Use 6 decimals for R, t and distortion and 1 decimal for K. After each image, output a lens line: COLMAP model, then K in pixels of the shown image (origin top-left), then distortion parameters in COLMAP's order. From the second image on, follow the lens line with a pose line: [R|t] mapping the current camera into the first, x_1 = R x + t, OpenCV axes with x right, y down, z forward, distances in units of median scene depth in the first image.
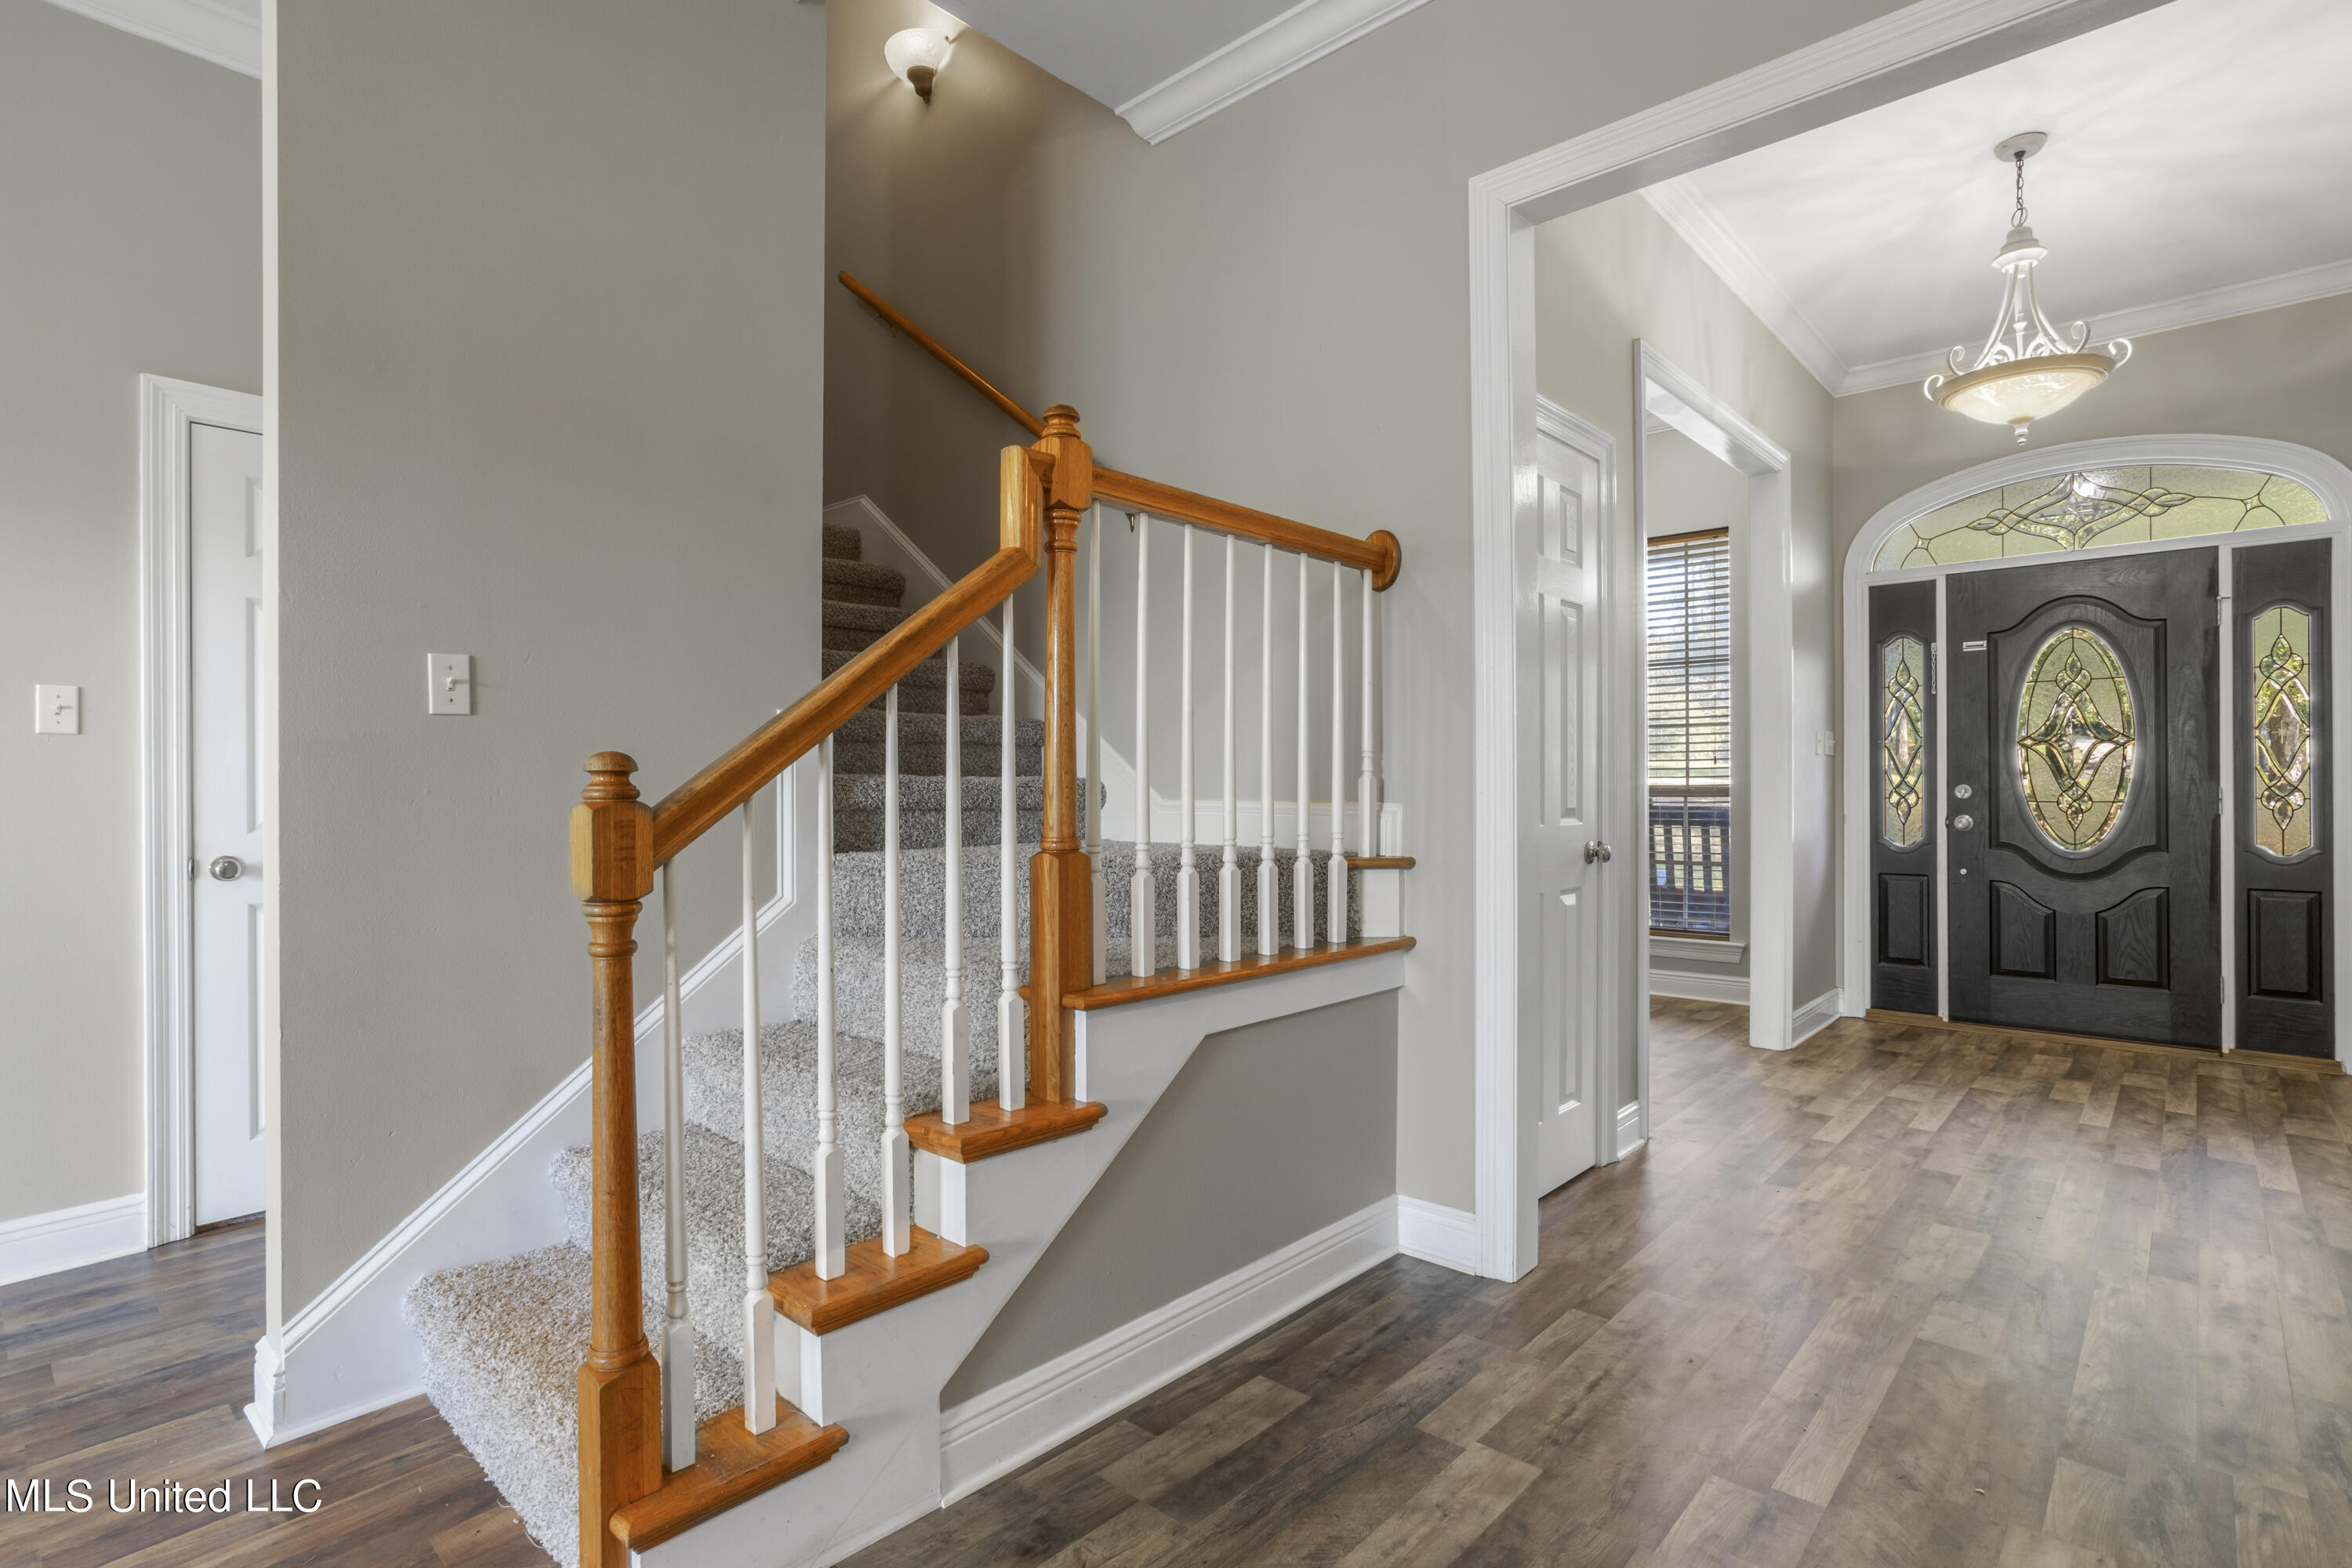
lens RADIAL K [[1146.5, 0, 1175.4], [0, 1146.5, 787.8], [0, 0, 1]] dist [-0.033835, 0.022136]
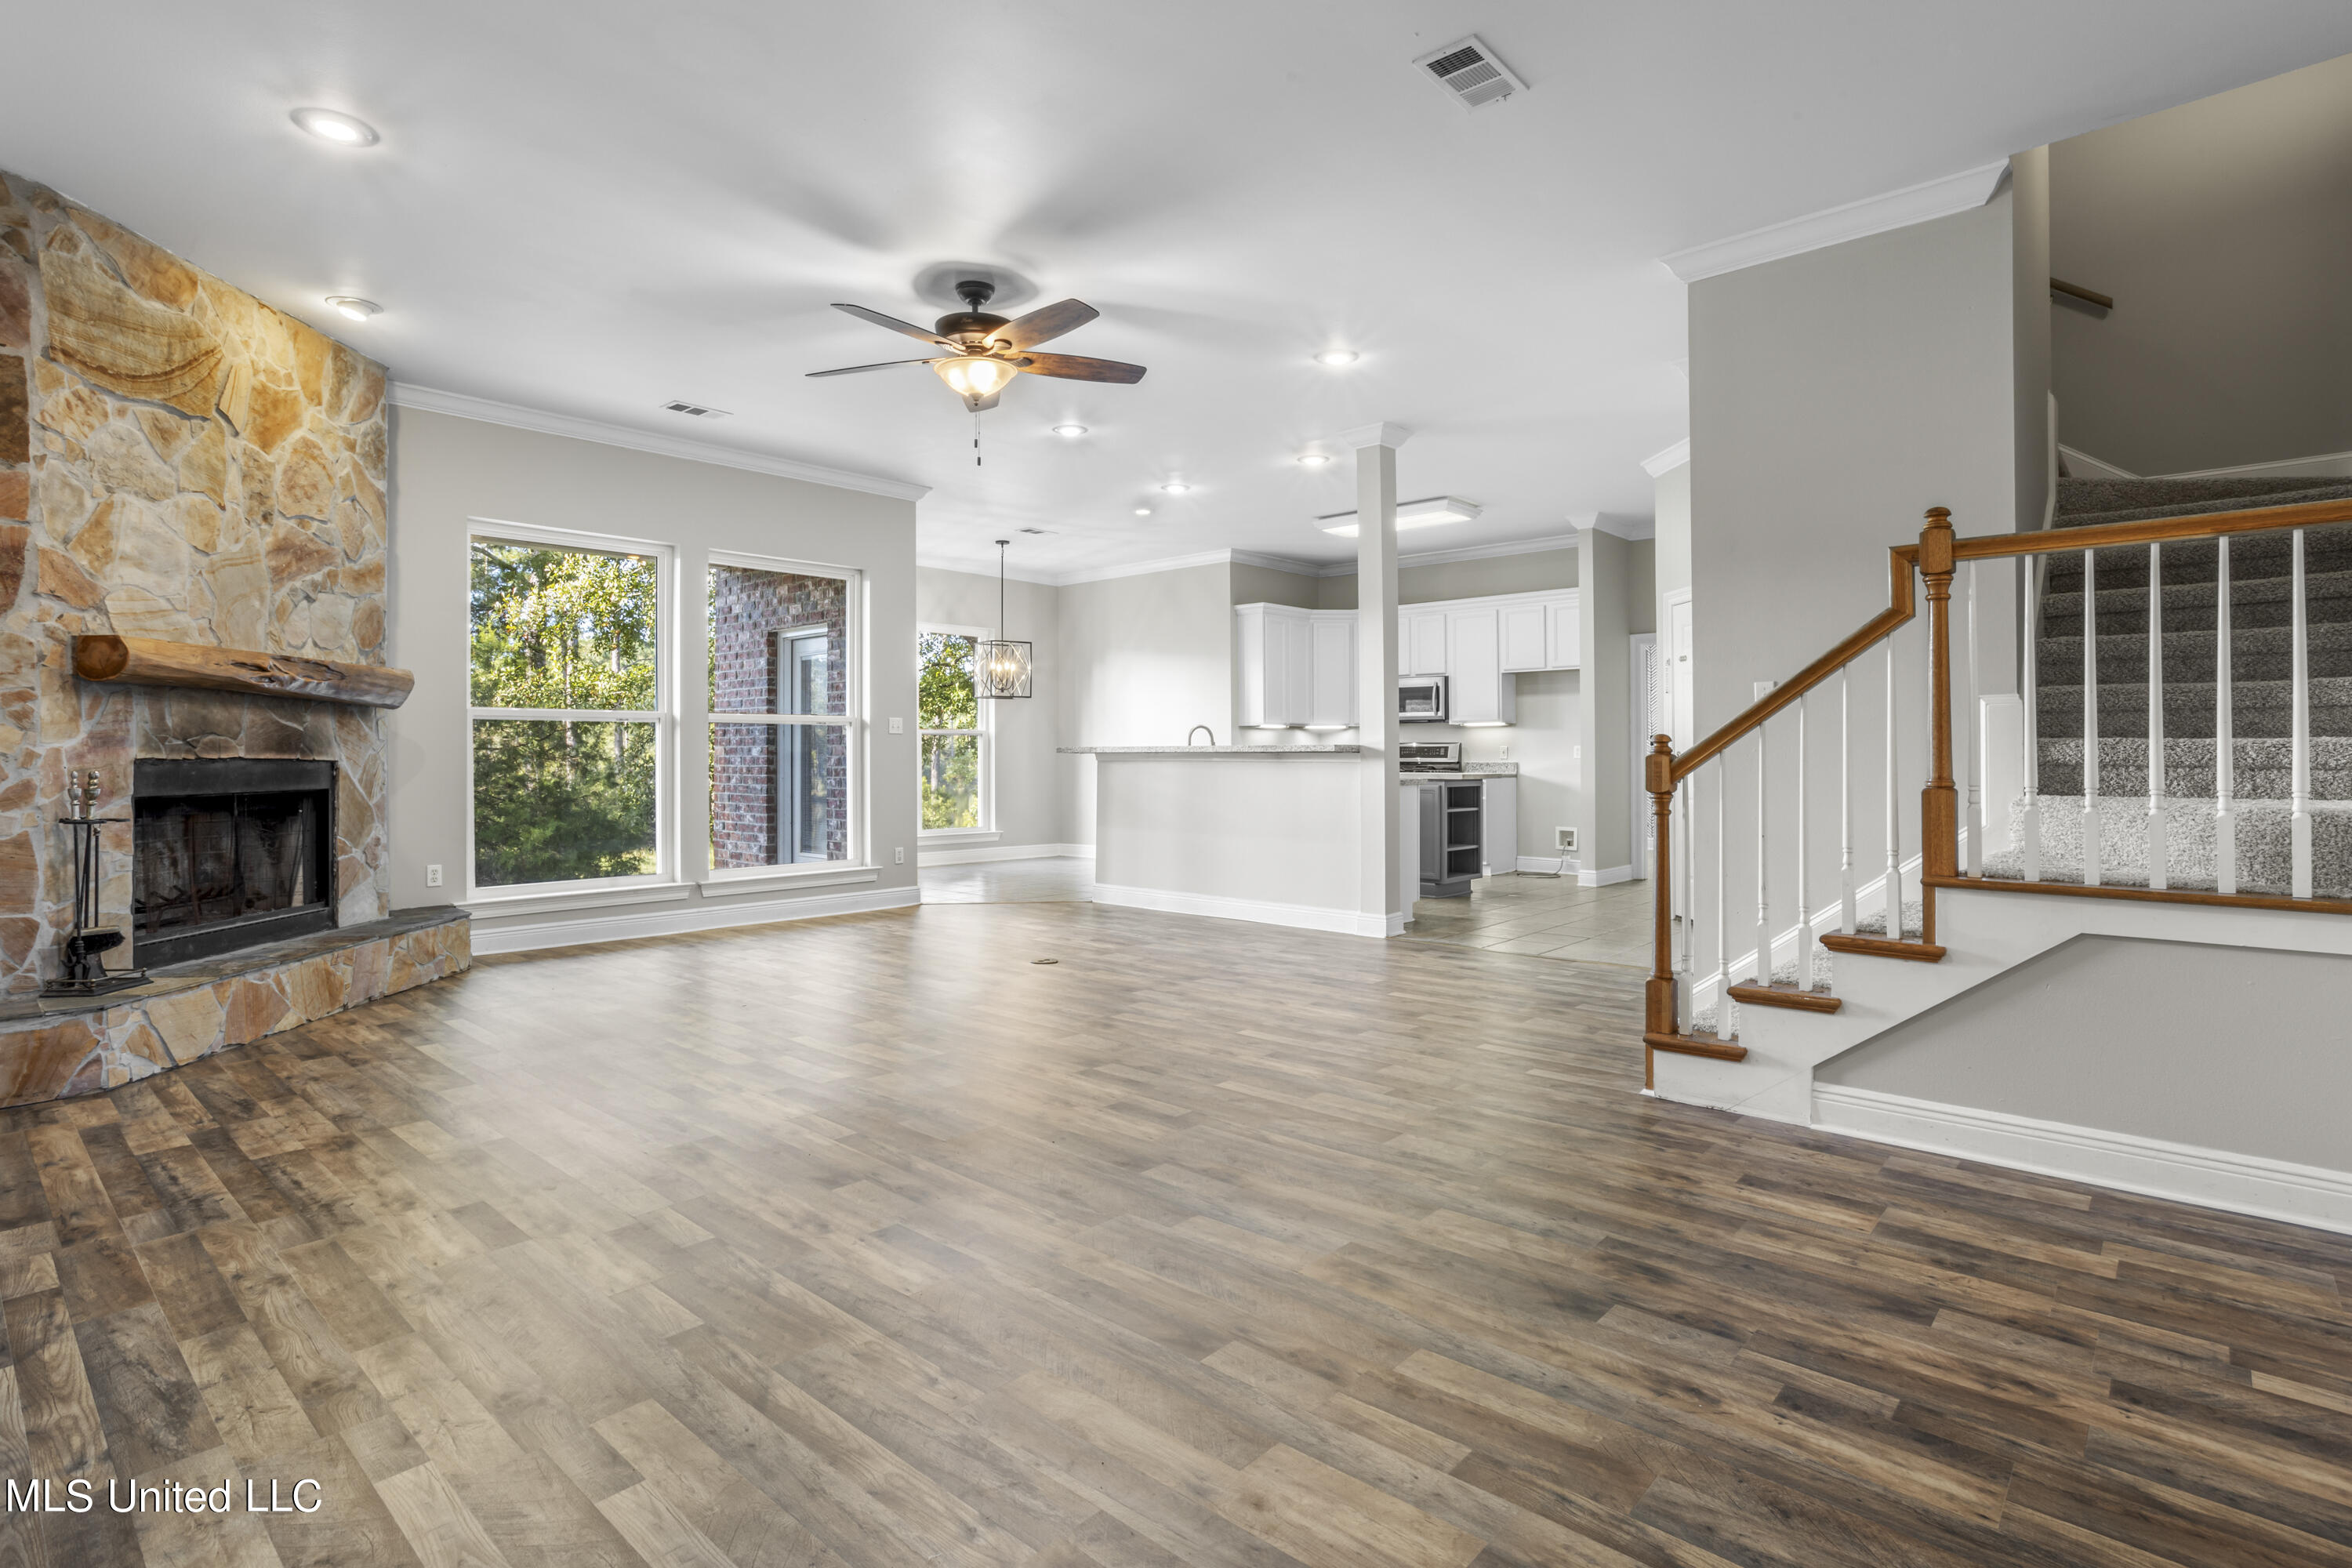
lens RADIAL K [[1146.5, 0, 1152.1], [0, 1146.5, 750.9], [0, 0, 1]] dist [-0.033835, 0.022136]
pose [[-0.004334, 0.000866, -0.999990, 1.017354], [0.001815, 0.999998, 0.000859, 0.000278], [0.999989, -0.001811, -0.004336, -0.054370]]
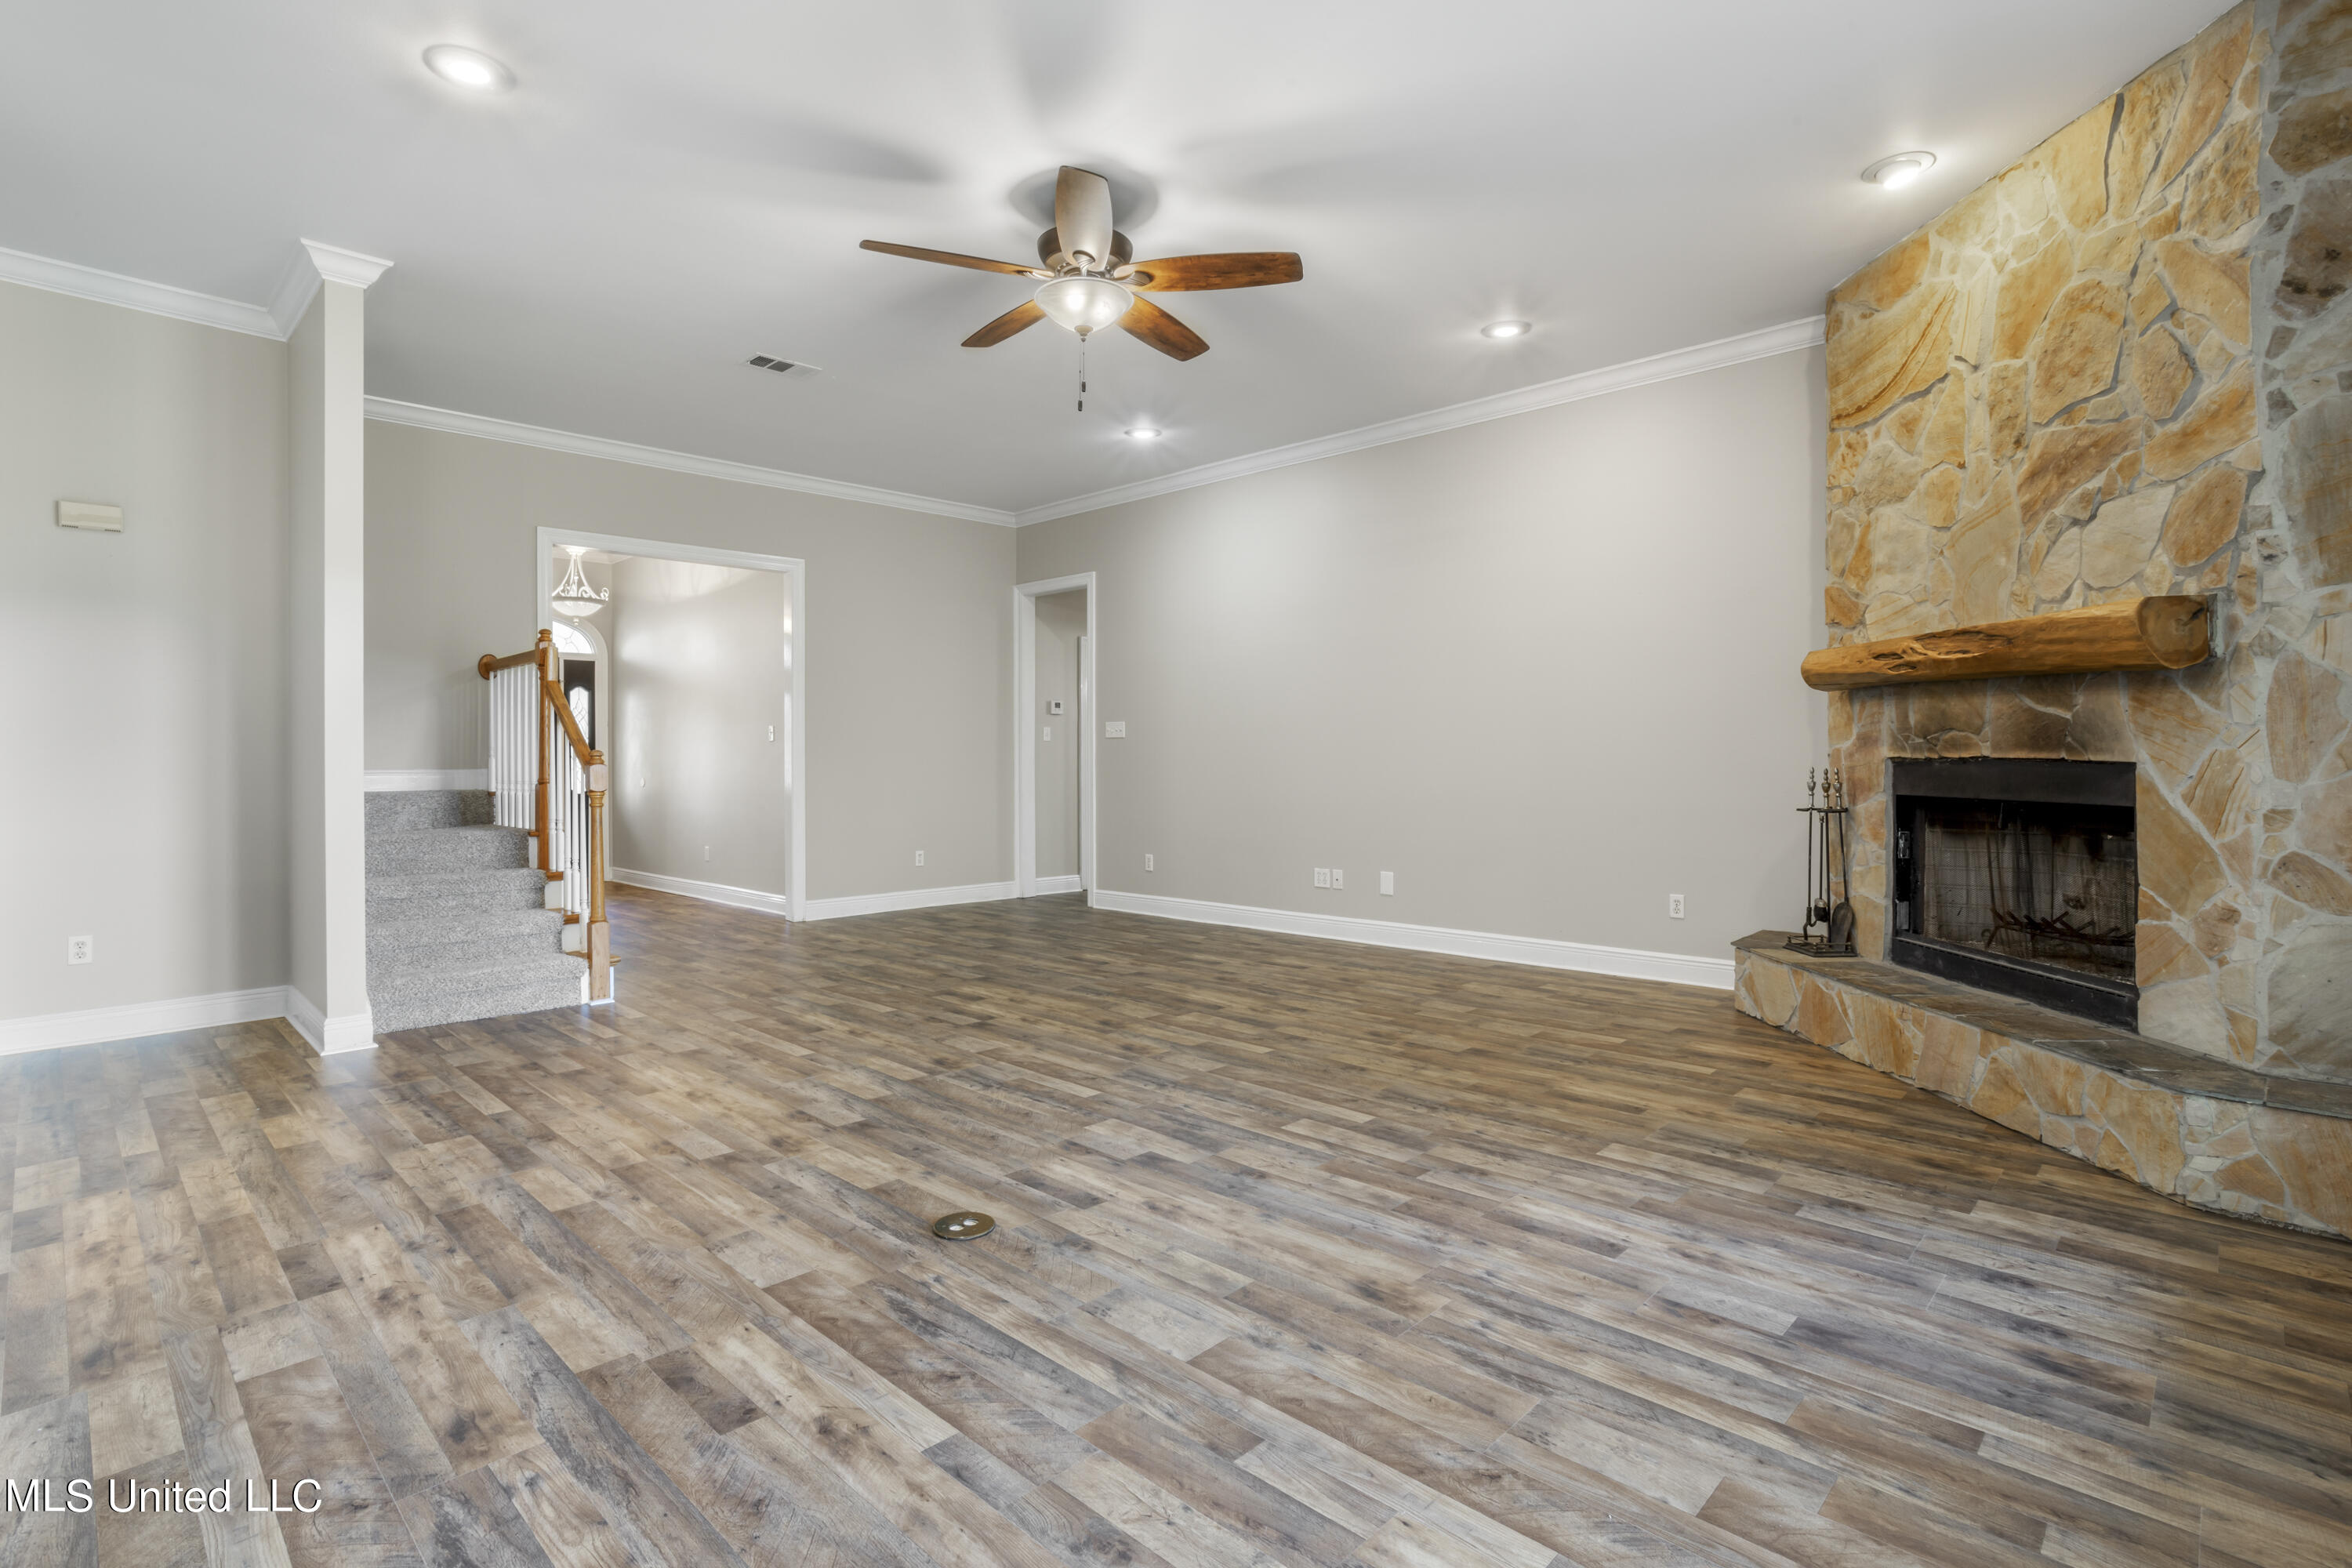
lens RADIAL K [[1113.7, 0, 1175.1], [0, 1113.7, 768.0], [0, 0, 1]] dist [-0.011302, 0.007085]
pose [[0.029251, -0.007276, 0.999546, -1.988297], [0.007442, 0.999947, 0.007061, 0.005773], [-0.999544, 0.007232, 0.029304, -0.460677]]
